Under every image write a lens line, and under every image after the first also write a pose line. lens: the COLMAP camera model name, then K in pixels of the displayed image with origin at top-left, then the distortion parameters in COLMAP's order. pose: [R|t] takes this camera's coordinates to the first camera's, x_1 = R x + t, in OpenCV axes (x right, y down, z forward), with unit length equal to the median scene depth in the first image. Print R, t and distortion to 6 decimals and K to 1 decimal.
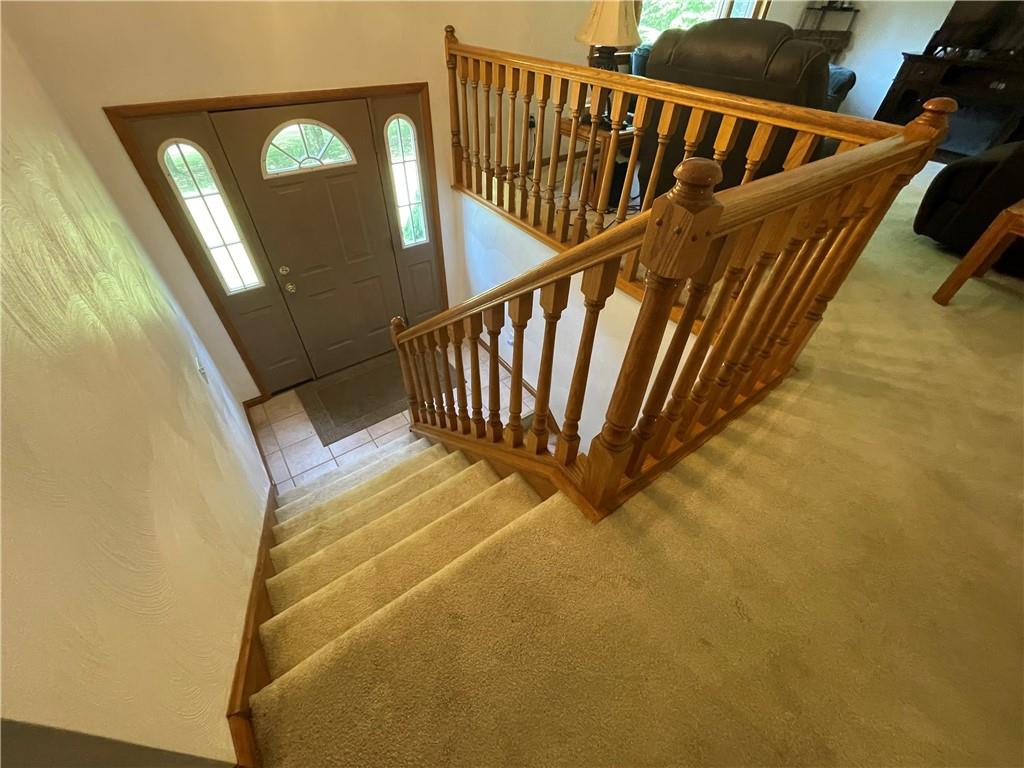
lens RADIAL K [[421.1, 0, 512.0], [0, 421.1, 384.0], [0, 0, 1]] dist [0.000121, -0.000127]
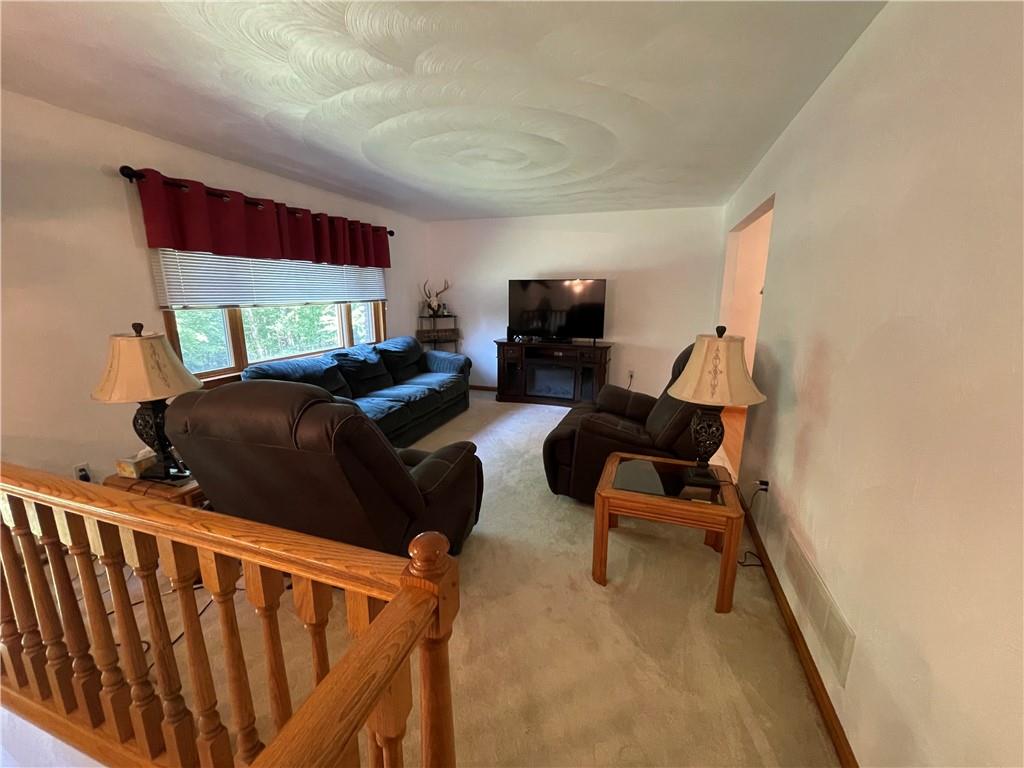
lens RADIAL K [[421.1, 0, 512.0], [0, 421.1, 384.0], [0, 0, 1]] dist [0.000121, -0.000127]
pose [[0.809690, -0.144525, 0.568783, 0.365116], [0.414960, 0.826341, -0.380747, -0.266857], [-0.414982, 0.544309, 0.729052, 0.146673]]
